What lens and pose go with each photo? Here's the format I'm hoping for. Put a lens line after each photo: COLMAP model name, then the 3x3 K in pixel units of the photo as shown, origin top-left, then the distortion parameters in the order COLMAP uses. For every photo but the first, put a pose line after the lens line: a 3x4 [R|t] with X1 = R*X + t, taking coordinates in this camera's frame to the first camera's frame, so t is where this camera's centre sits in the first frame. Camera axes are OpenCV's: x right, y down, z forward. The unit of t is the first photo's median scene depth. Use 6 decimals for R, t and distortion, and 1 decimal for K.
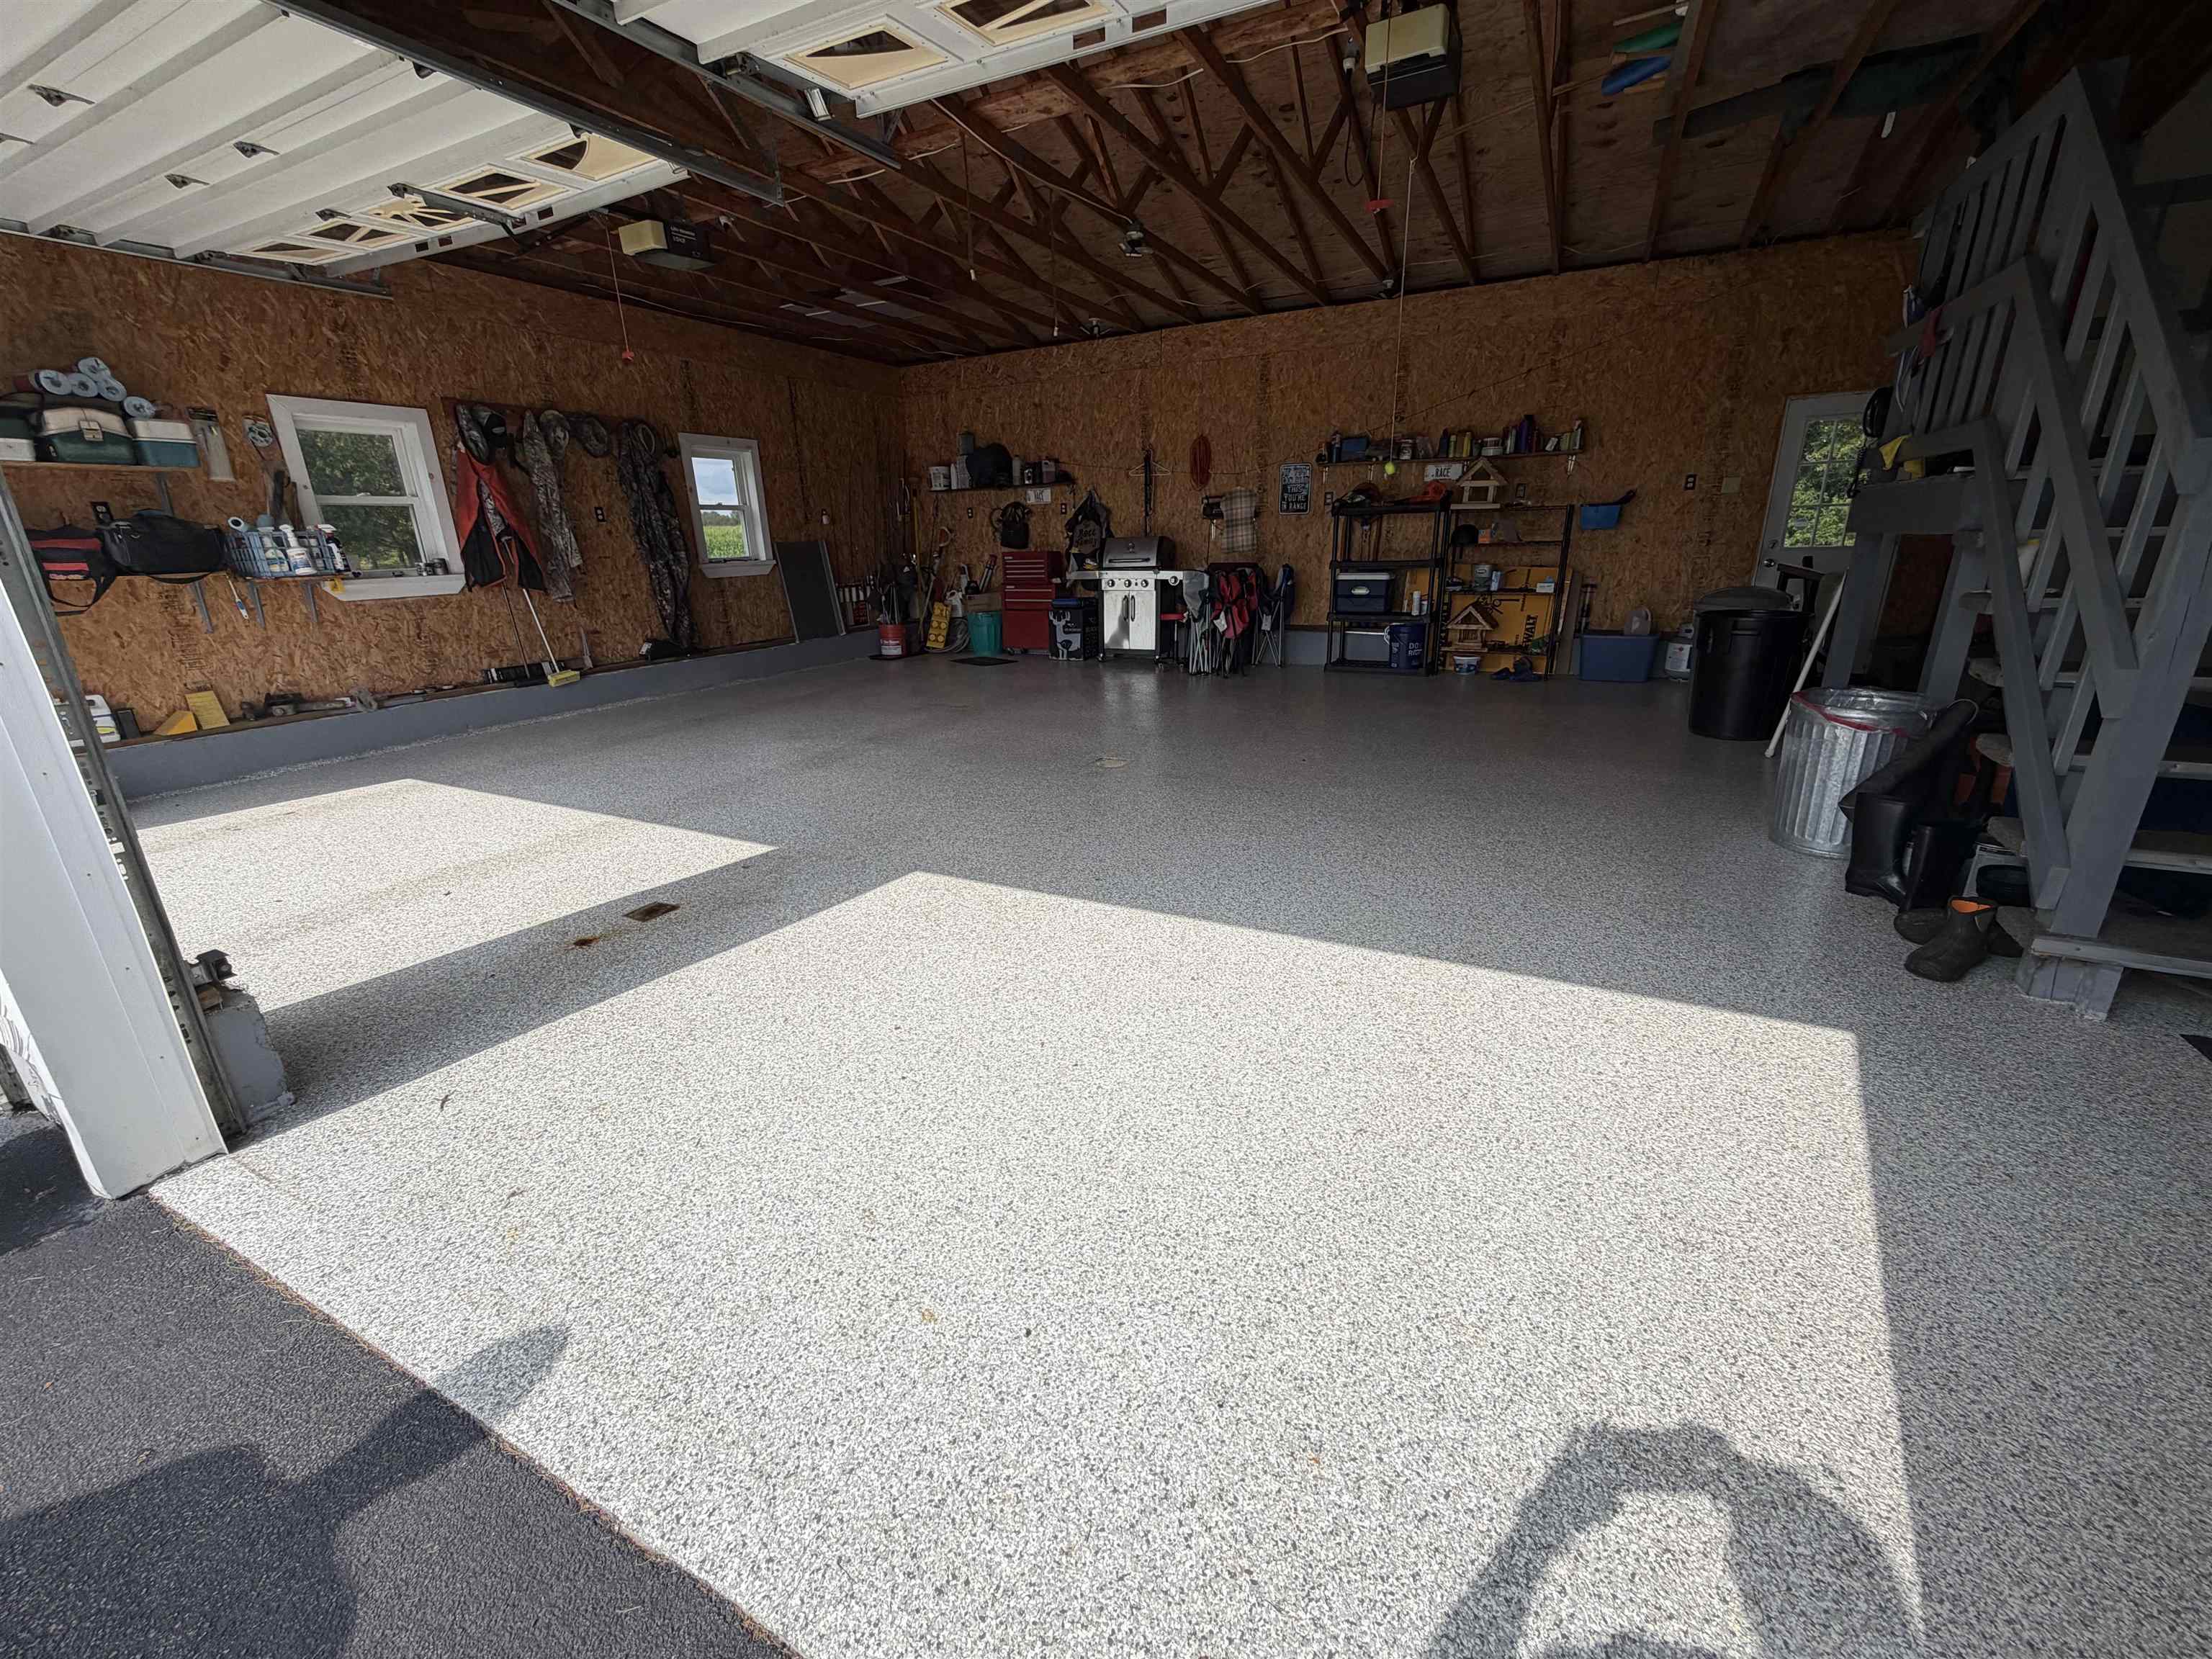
lens RADIAL K [[878.0, 0, 1102.3], [0, 878.0, 839.2], [0, 0, 1]] dist [-0.002492, -0.000005]
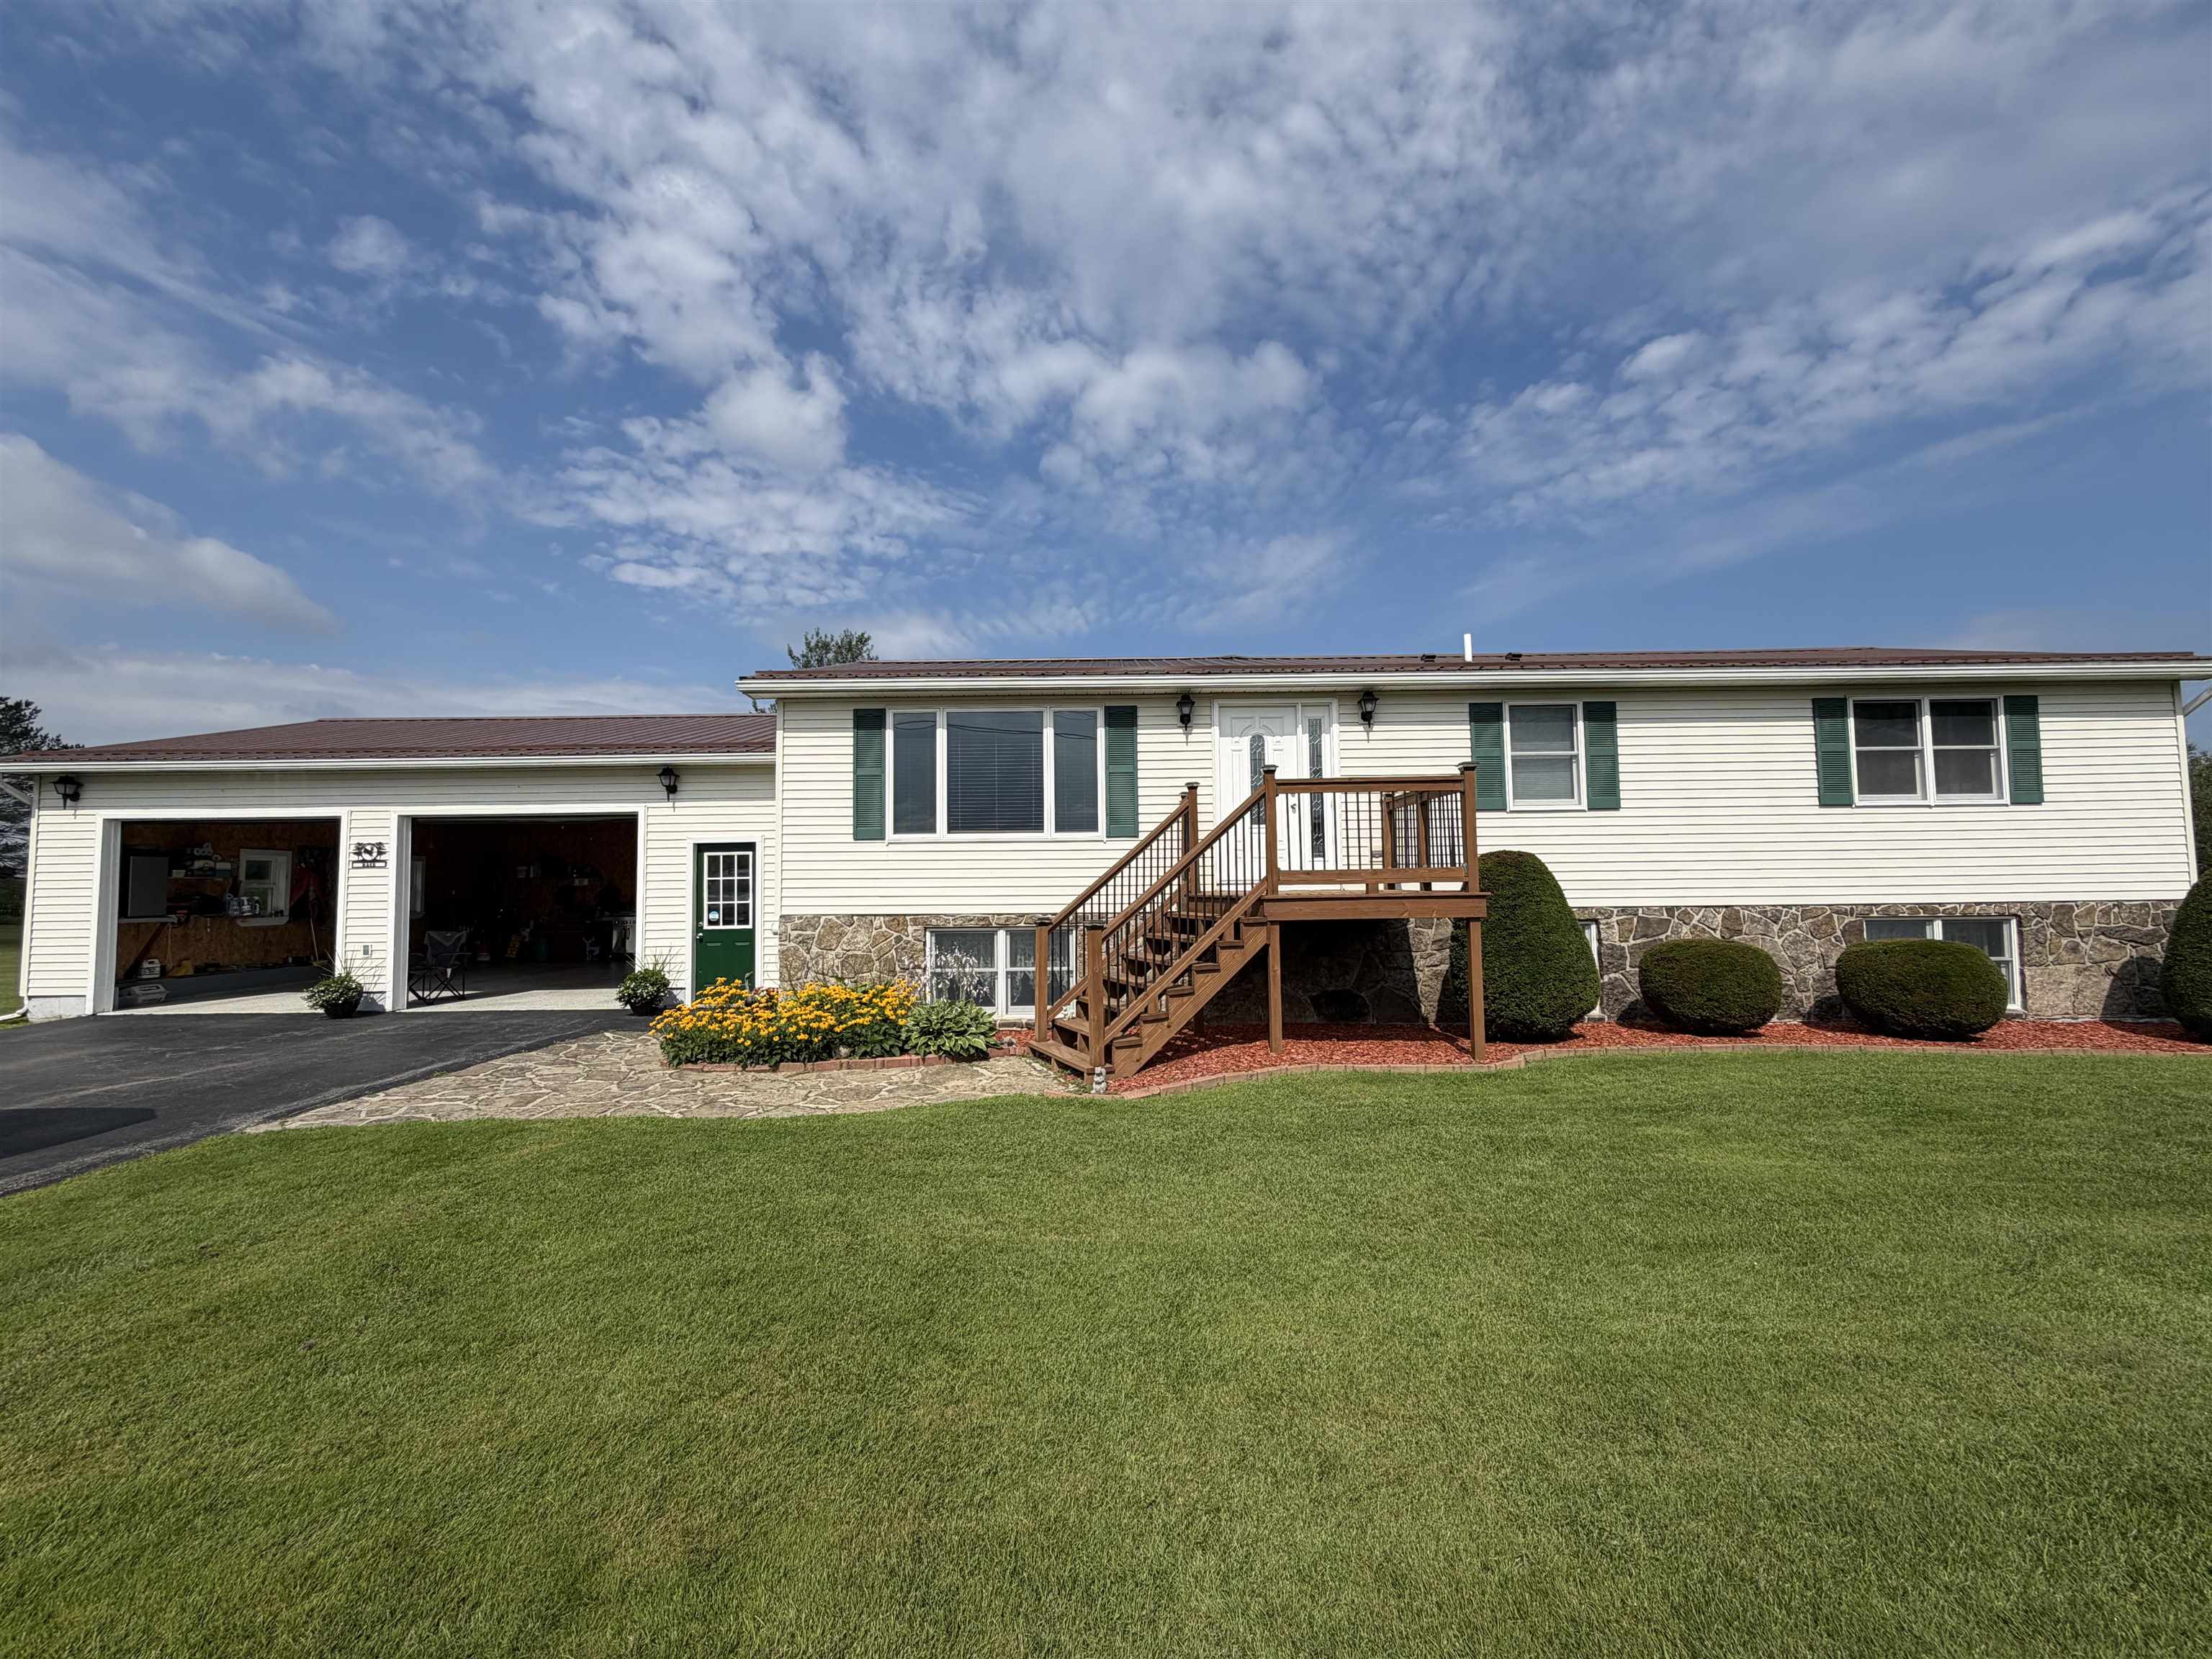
lens RADIAL K [[913.4, 0, 1110.1], [0, 913.4, 842.3], [0, 0, 1]] dist [-0.004966, -0.000497]
pose [[0.896825, 0.038627, 0.440696, 0.139172], [0.131428, 0.927939, -0.348793, 0.629593], [-0.422412, 0.370726, 0.827122, -1.946914]]
